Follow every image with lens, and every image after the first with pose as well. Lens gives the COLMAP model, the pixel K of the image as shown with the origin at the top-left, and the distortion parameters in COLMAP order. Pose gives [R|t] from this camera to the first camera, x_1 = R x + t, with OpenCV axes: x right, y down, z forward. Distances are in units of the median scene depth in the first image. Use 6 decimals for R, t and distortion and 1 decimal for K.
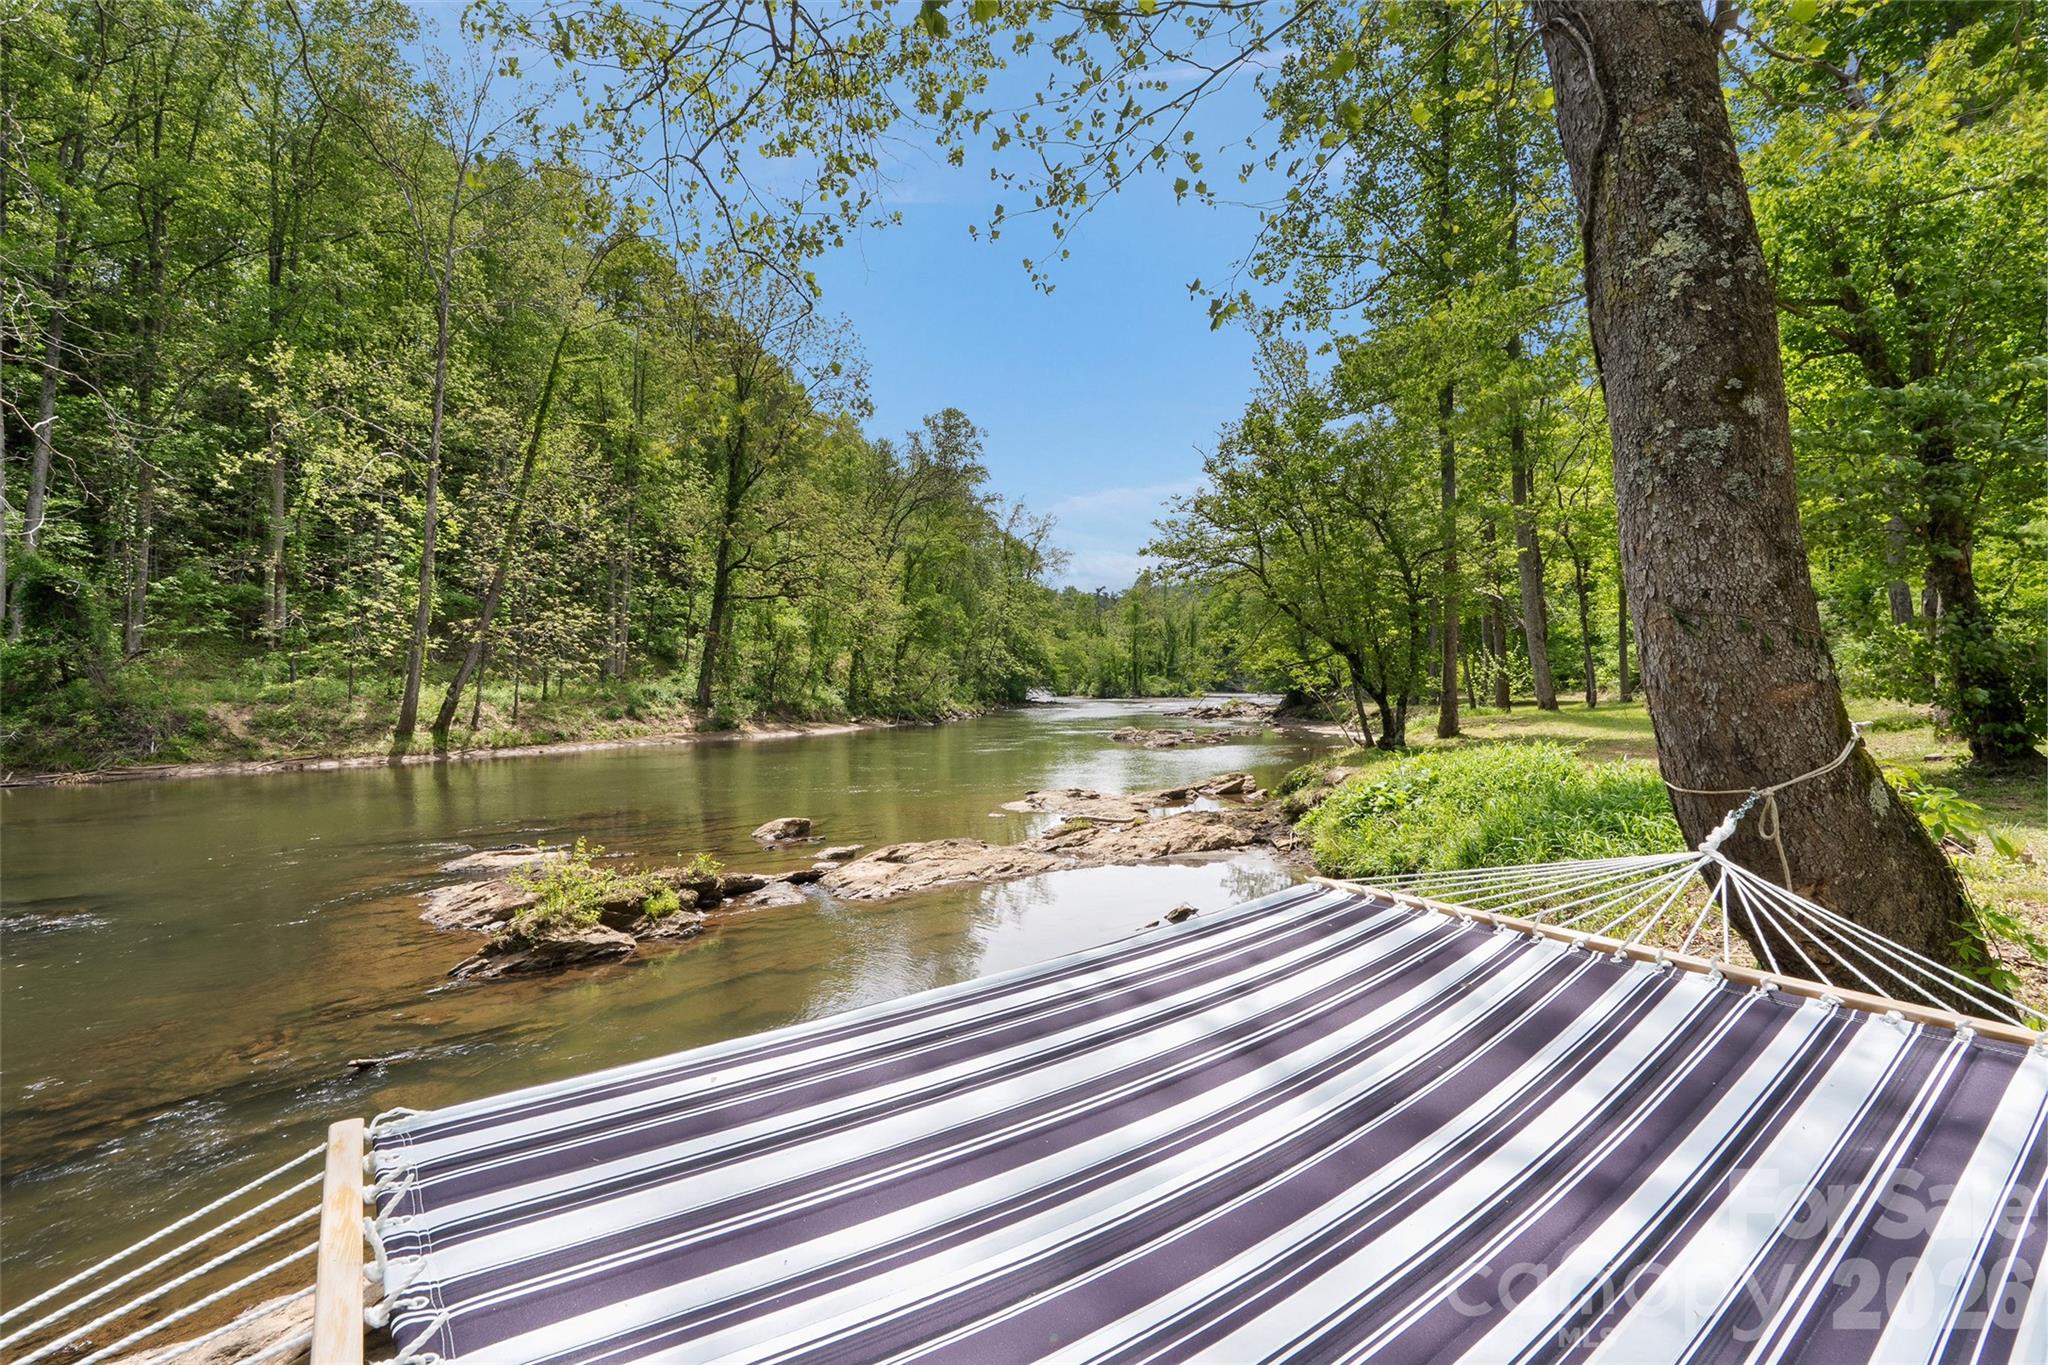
lens RADIAL K [[909.6, 0, 1021.6], [0, 909.6, 676.6], [0, 0, 1]] dist [0.003784, 0.000085]
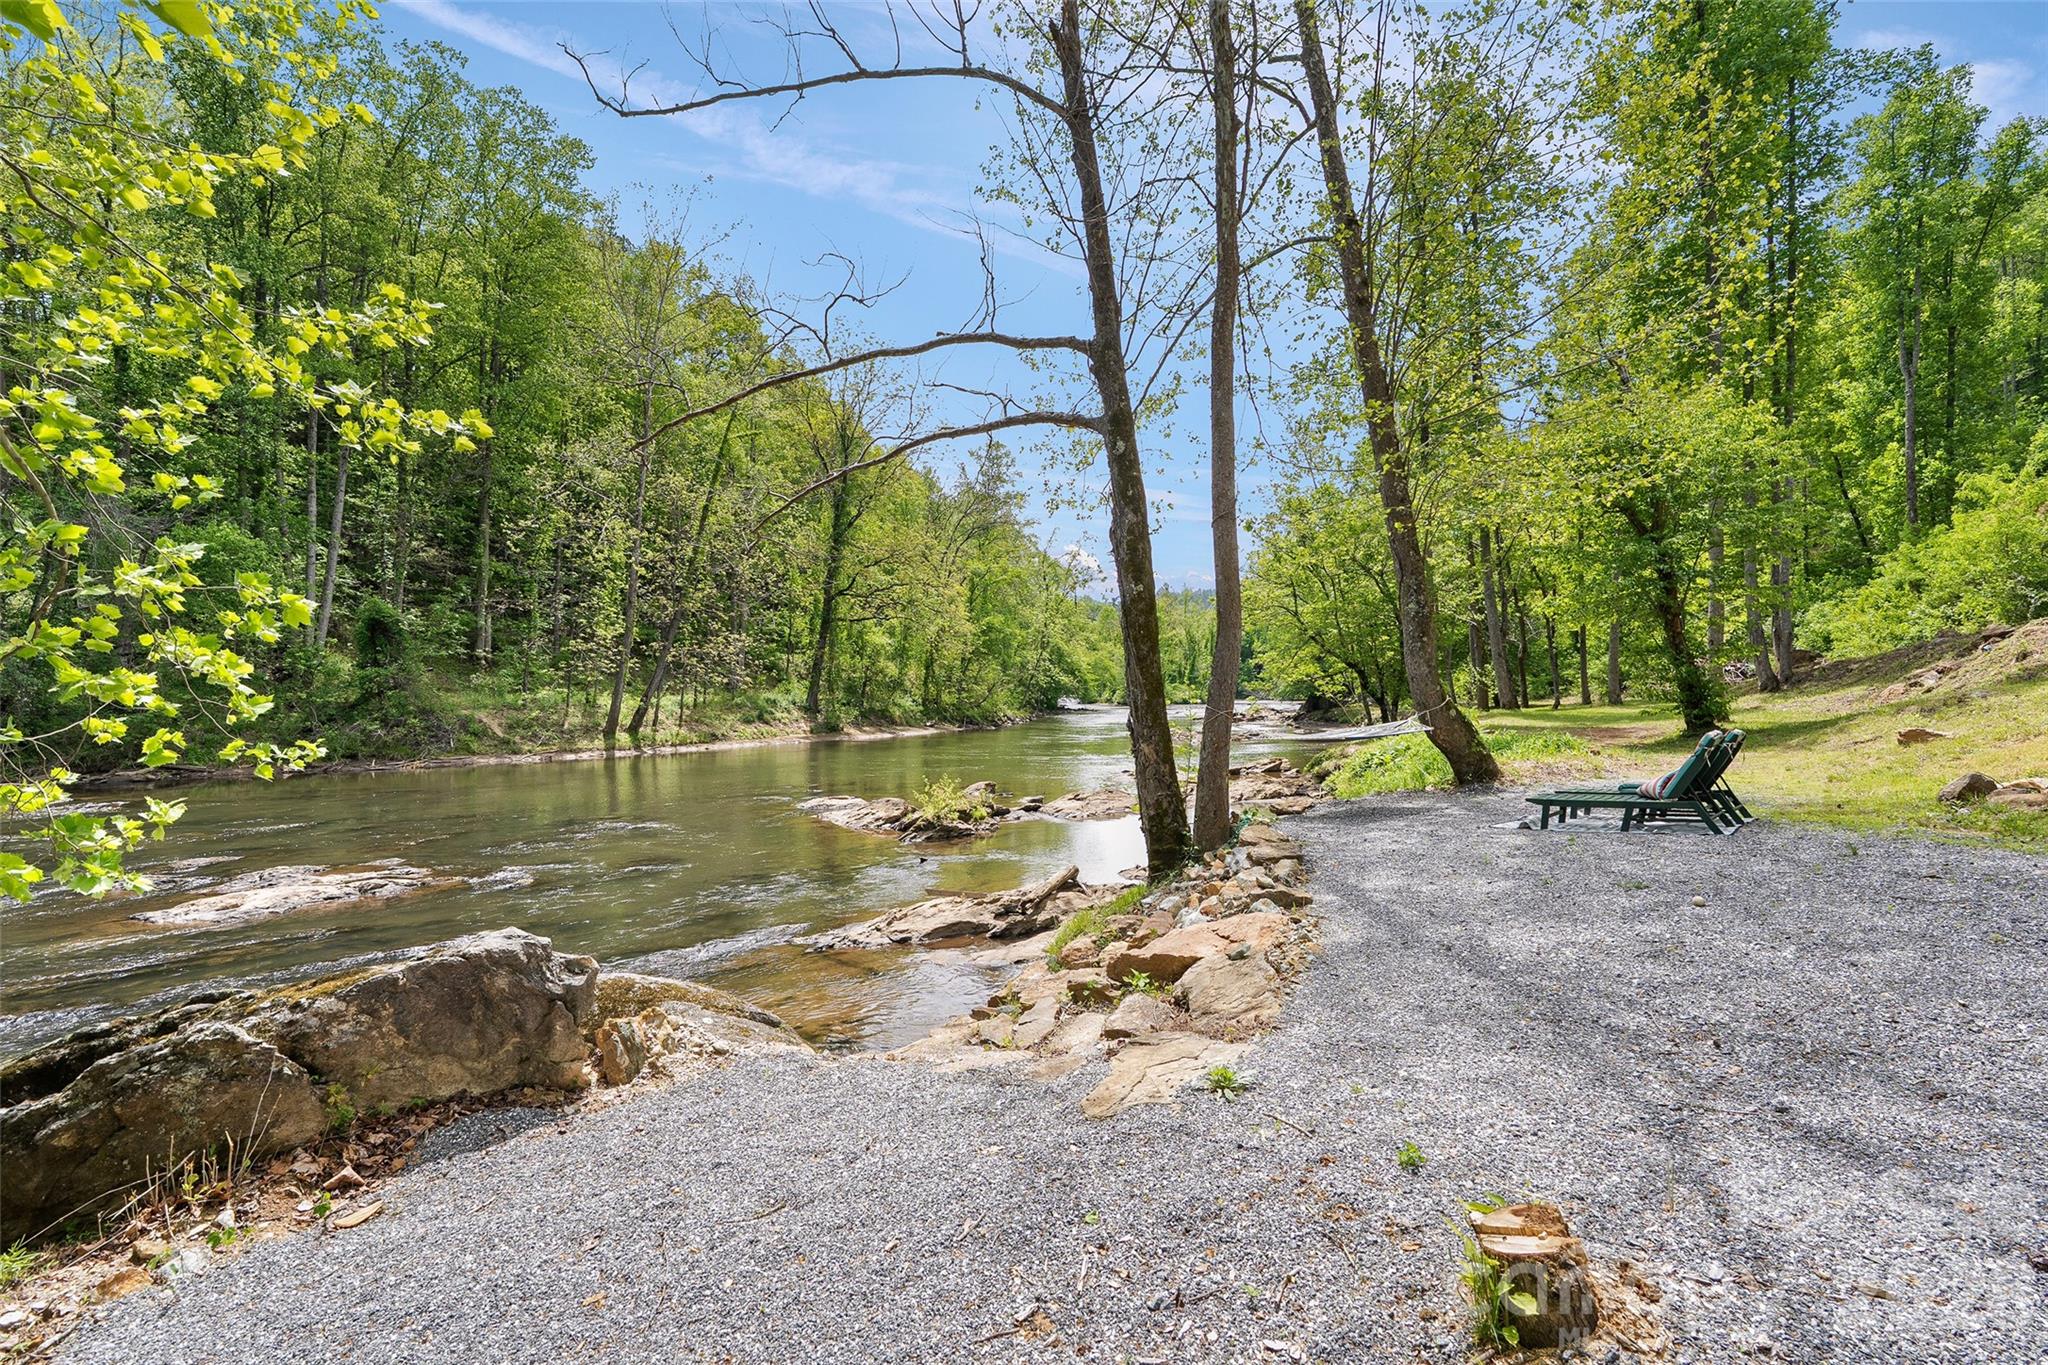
lens RADIAL K [[909.6, 0, 1016.8], [0, 909.6, 680.0], [0, 0, 1]] dist [0.003784, 0.000085]
pose [[0.999809, -0.005191, -0.018823, -0.059840], [0.005088, 0.999972, -0.005526, -0.001616], [0.018851, 0.005430, 0.999808, -0.175567]]
